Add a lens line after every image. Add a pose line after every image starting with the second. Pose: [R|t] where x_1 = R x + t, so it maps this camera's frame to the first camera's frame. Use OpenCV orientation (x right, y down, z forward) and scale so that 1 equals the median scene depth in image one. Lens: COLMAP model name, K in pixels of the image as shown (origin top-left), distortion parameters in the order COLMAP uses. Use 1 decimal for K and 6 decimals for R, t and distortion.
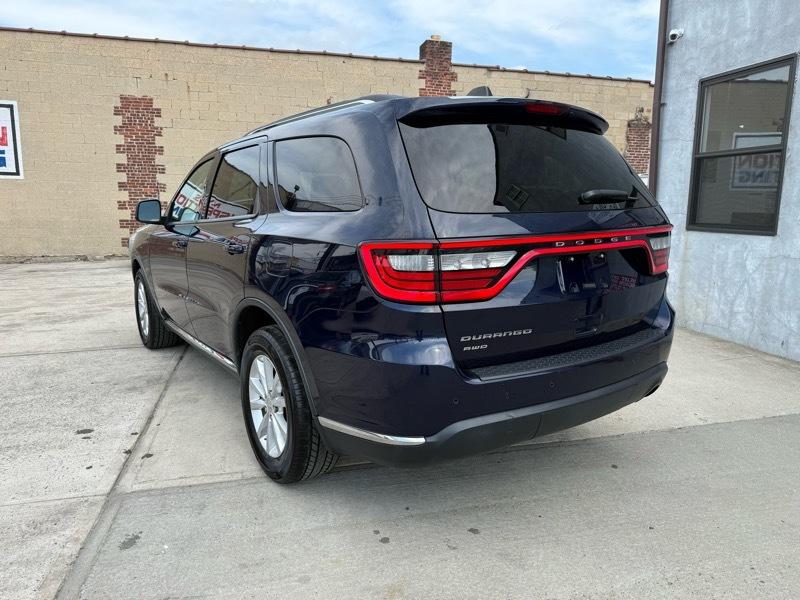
lens RADIAL K [[561.5, 0, 399.9], [0, 561.5, 299.2], [0, 0, 1]] dist [0.023183, -0.030296]
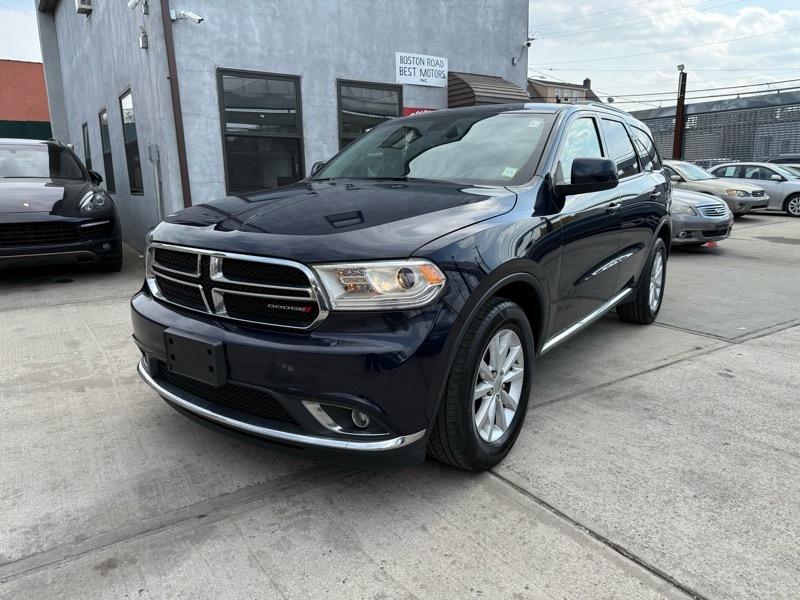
lens RADIAL K [[561.5, 0, 400.8], [0, 561.5, 300.2], [0, 0, 1]] dist [0.023183, -0.030296]
pose [[-0.345792, -0.196589, 0.917486, -0.906869], [0.166779, 0.949359, 0.266276, -0.204824], [-0.923370, 0.245094, -0.295494, 1.289473]]
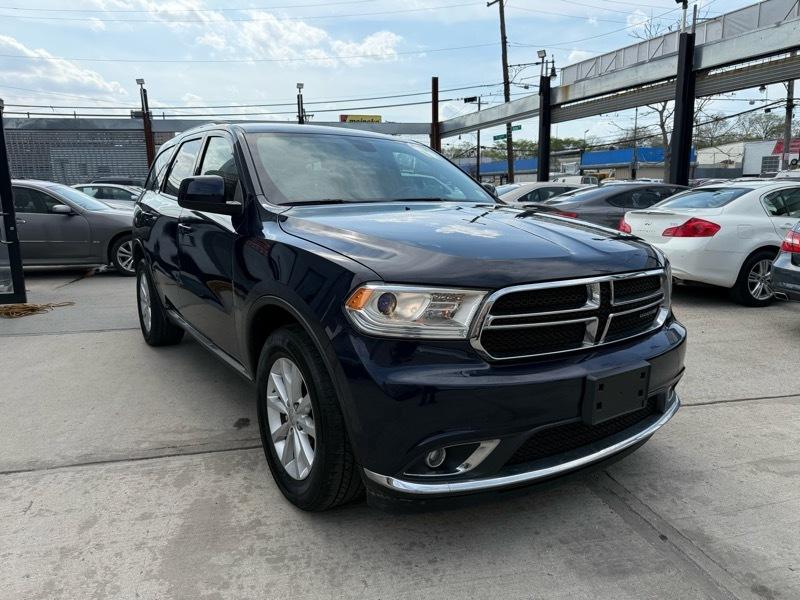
lens RADIAL K [[561.5, 0, 396.8], [0, 561.5, 293.1], [0, 0, 1]] dist [0.023183, -0.030296]
pose [[-0.999899, 0.006371, 0.012726, -0.269879], [0.010331, 0.939942, 0.341177, -0.283652], [-0.009788, 0.341274, -0.939913, 1.700063]]
